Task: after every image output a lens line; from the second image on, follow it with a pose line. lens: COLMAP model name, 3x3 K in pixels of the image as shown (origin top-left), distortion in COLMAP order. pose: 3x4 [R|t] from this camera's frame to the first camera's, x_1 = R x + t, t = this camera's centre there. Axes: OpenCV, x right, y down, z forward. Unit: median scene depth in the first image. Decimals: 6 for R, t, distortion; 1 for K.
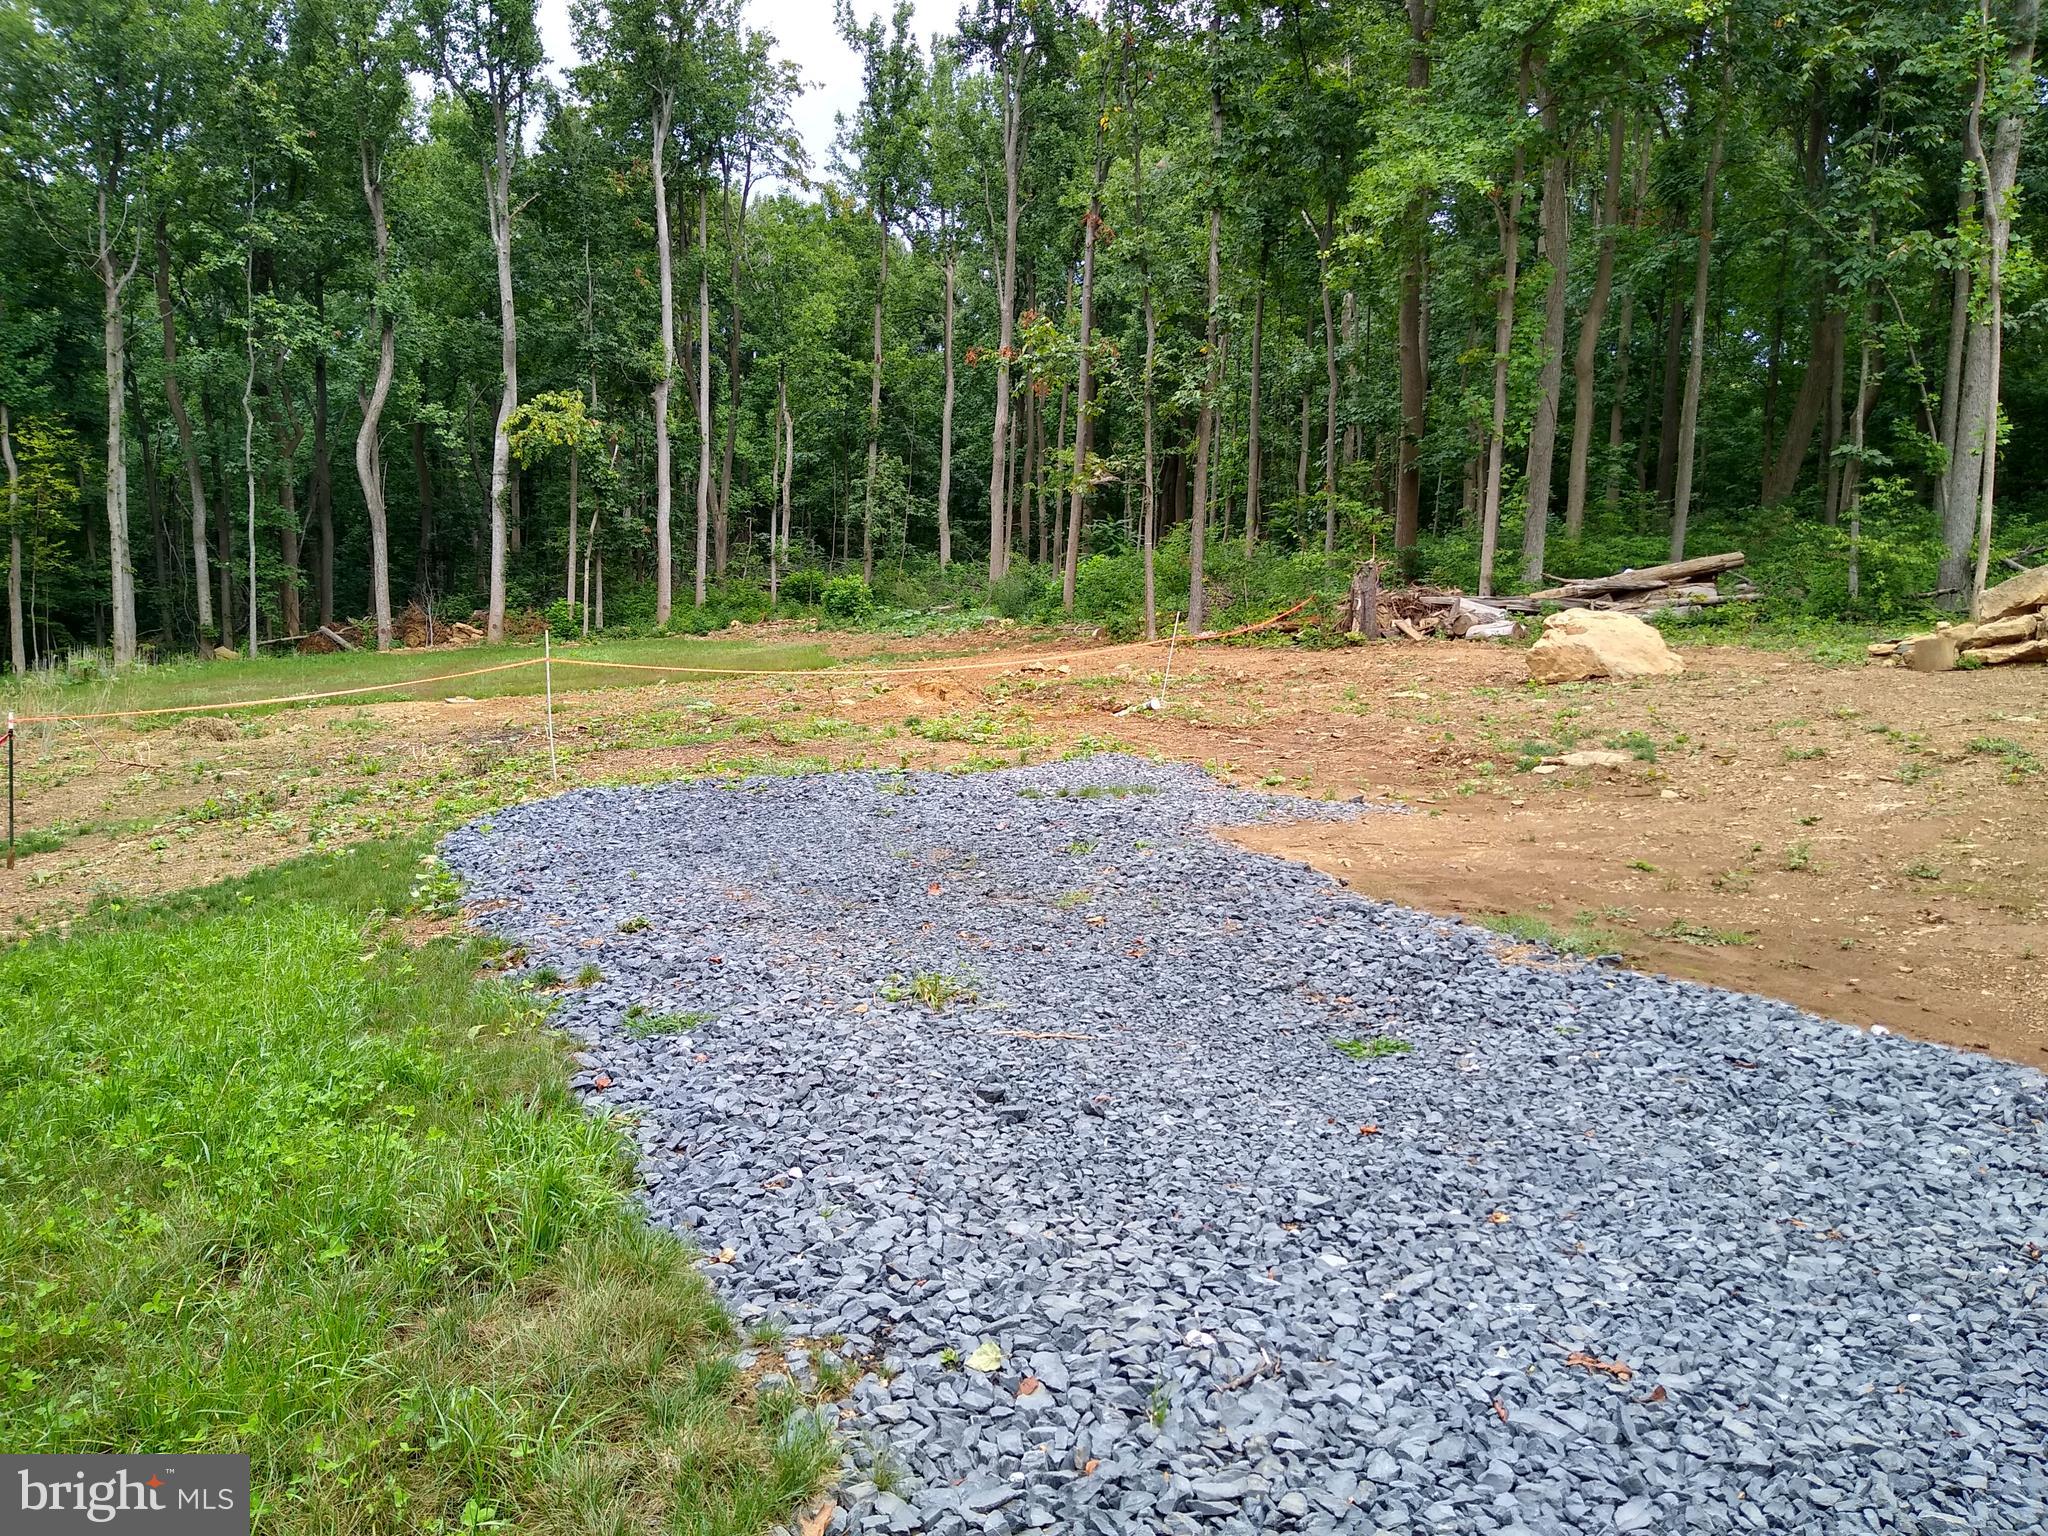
lens RADIAL K [[1571.9, 0, 1016.1], [0, 1571.9, 774.7], [0, 0, 1]] dist [0.093362, -0.148872]
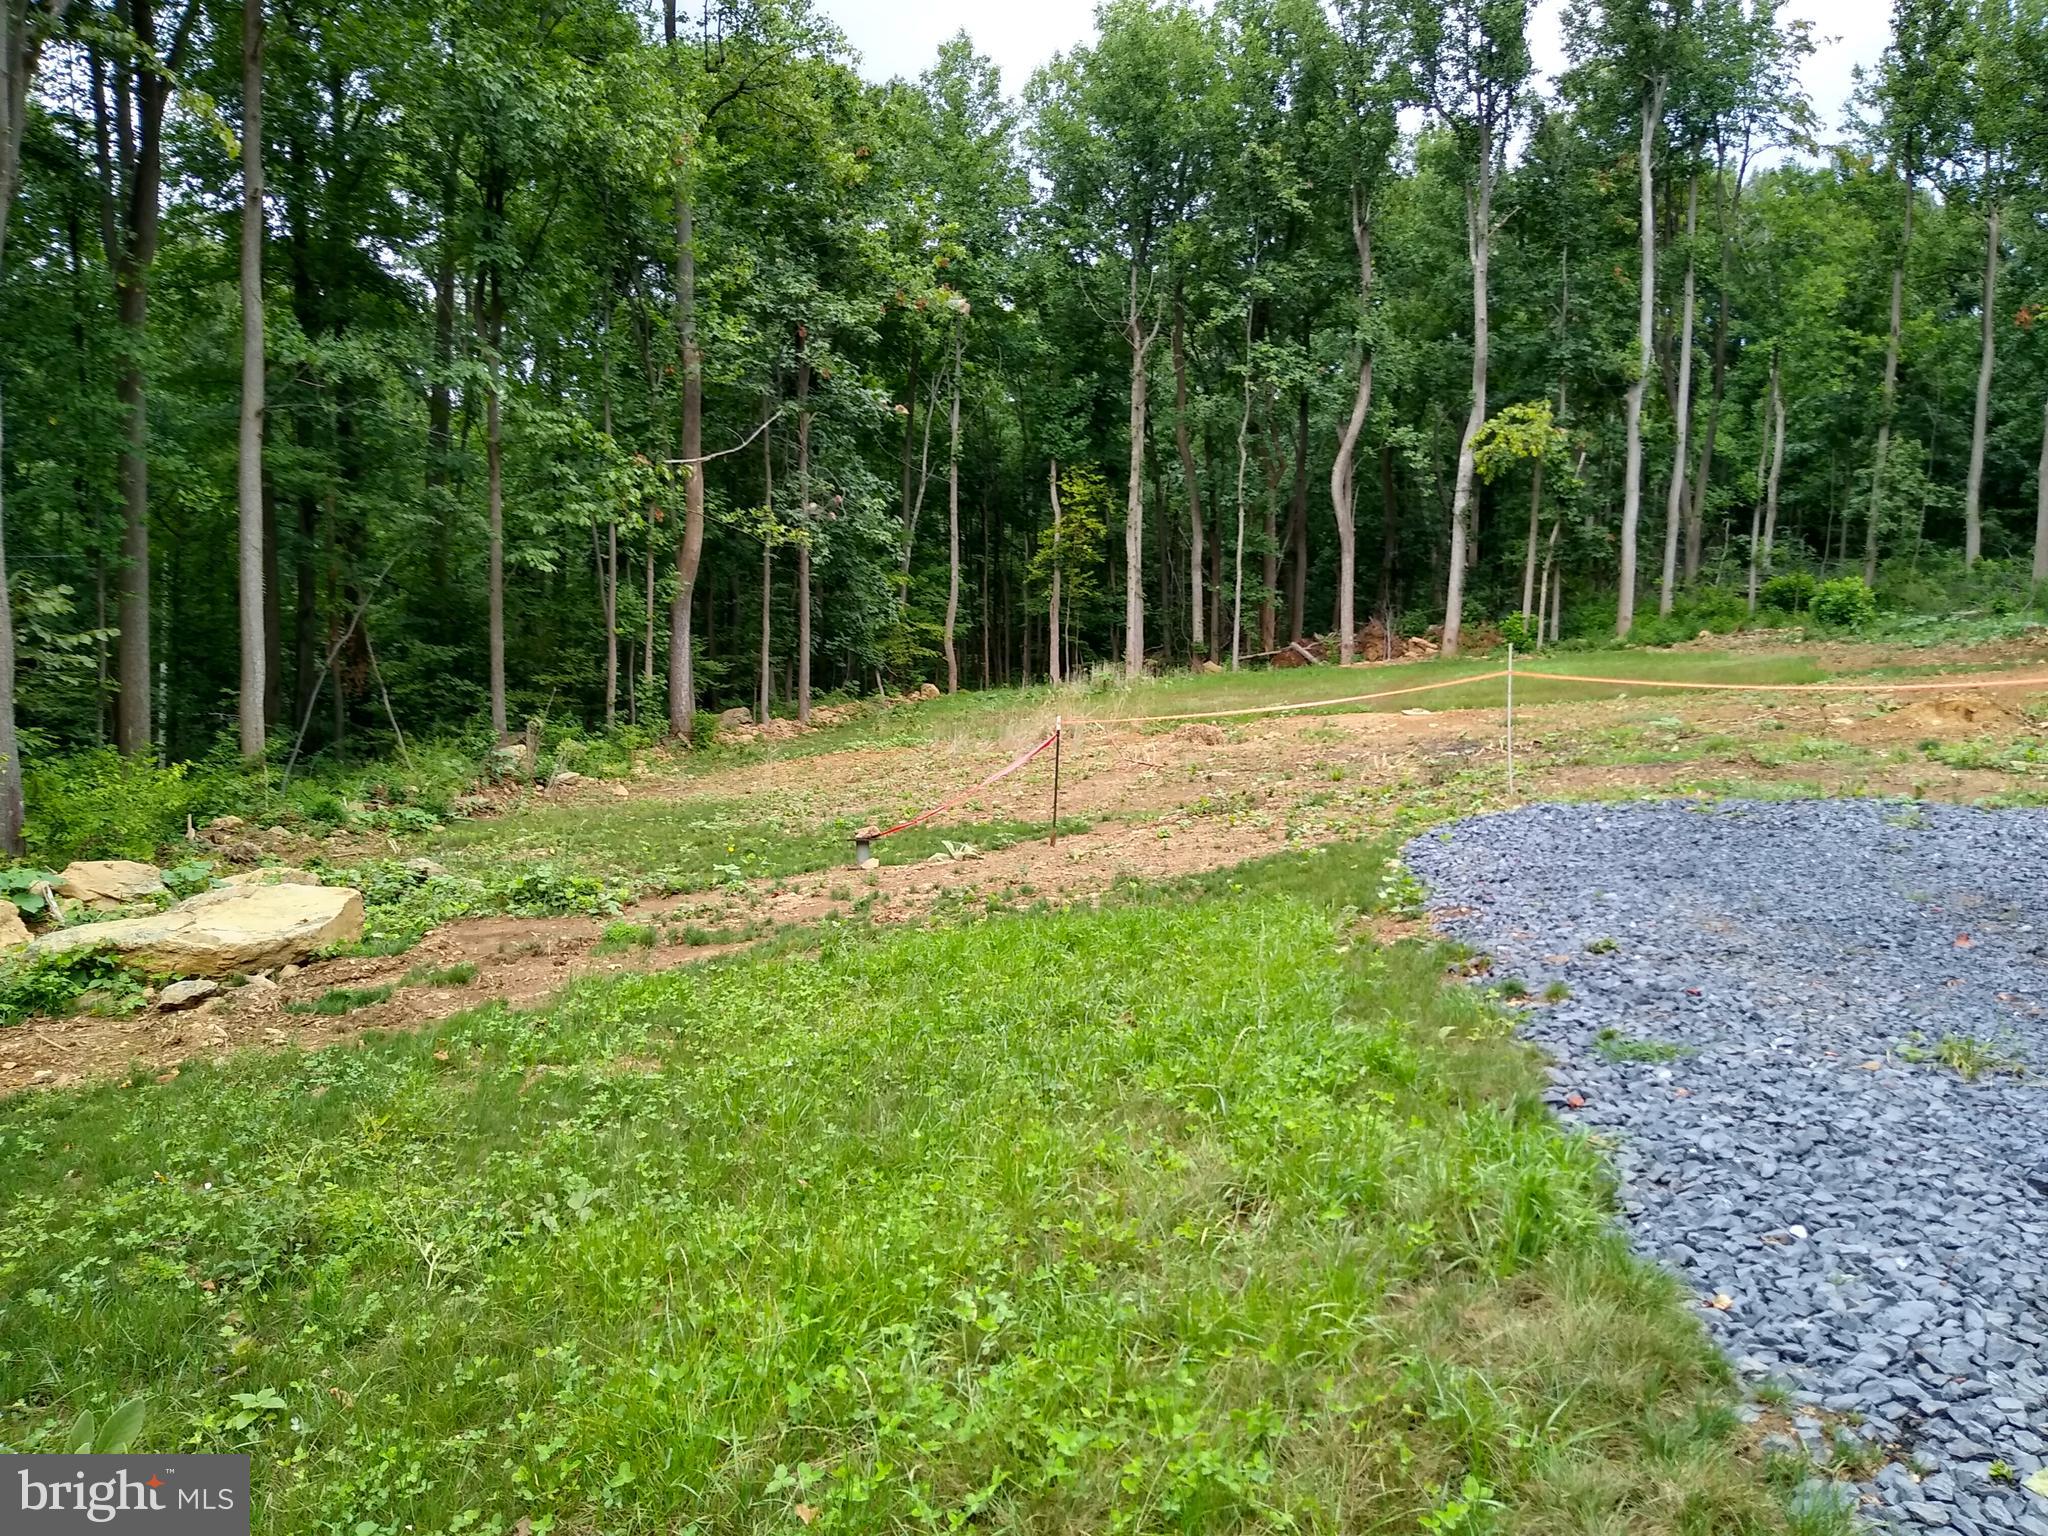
lens RADIAL K [[1572.8, 0, 1024.7], [0, 1572.8, 777.1], [0, 0, 1]] dist [0.099041, -0.146284]
pose [[0.838957, 0.040841, -0.542663, -0.002035], [-0.044619, 0.998985, 0.006203, 0.000156], [0.542365, 0.019009, 0.839928, -0.002744]]
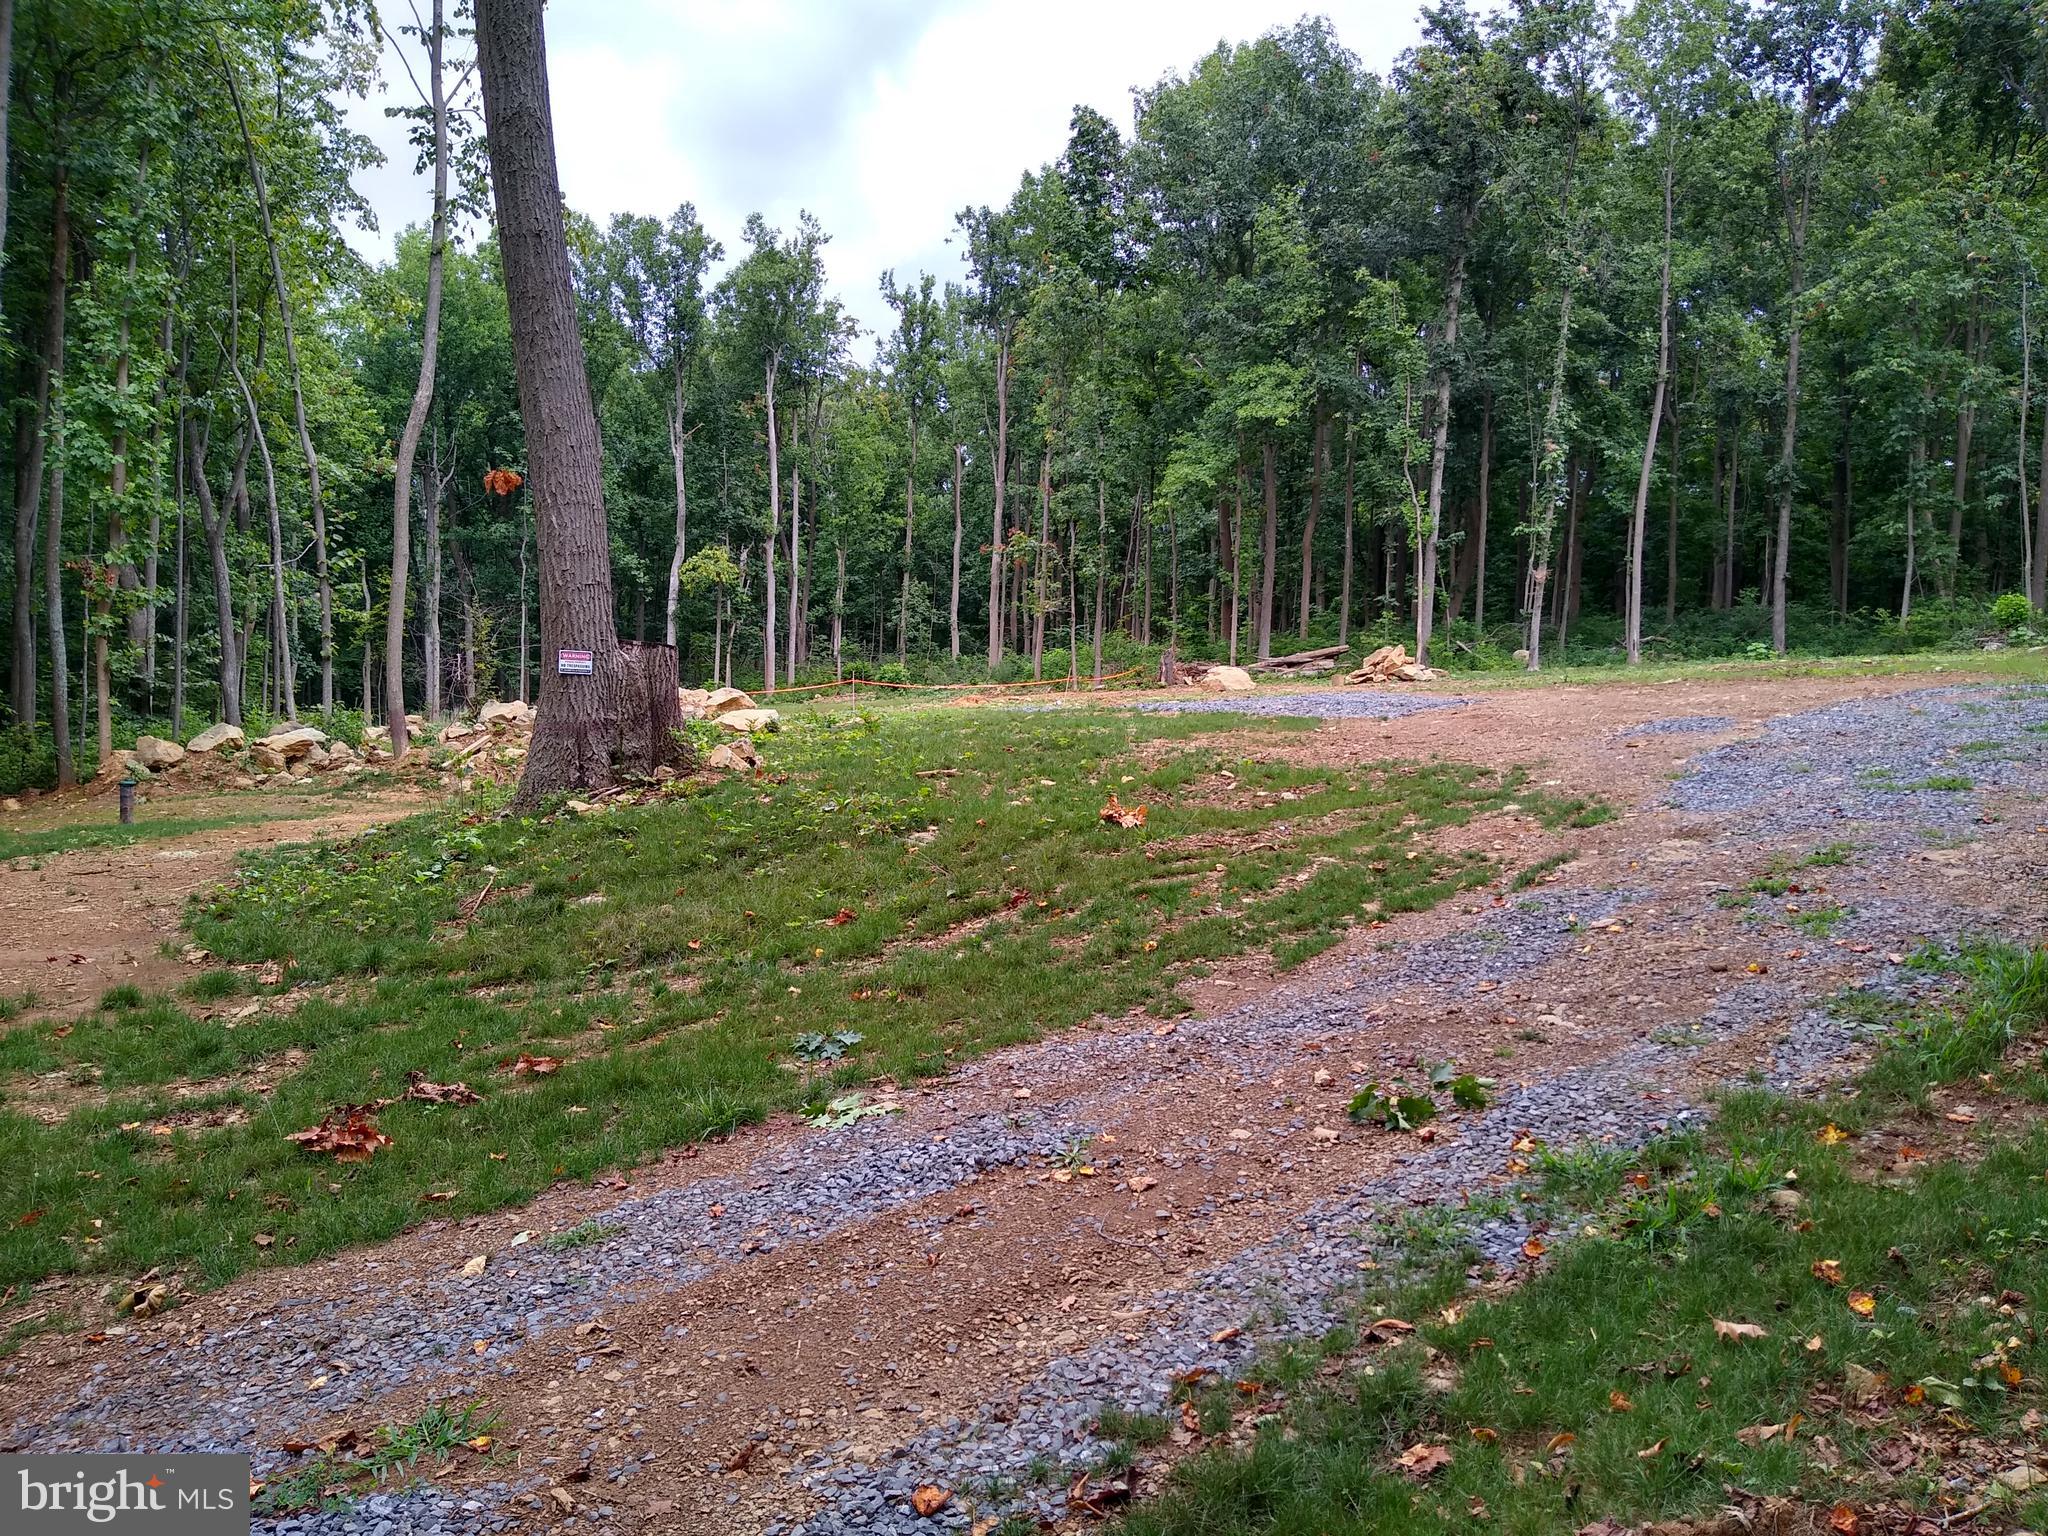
lens RADIAL K [[1572.8, 0, 1024.7], [0, 1572.8, 777.1], [0, 0, 1]] dist [0.099041, -0.146284]
pose [[0.999936, -0.006367, 0.009371, 0.002634], [0.006912, 0.998216, -0.059307, 0.096392], [-0.008977, 0.059368, 0.998196, -0.663523]]
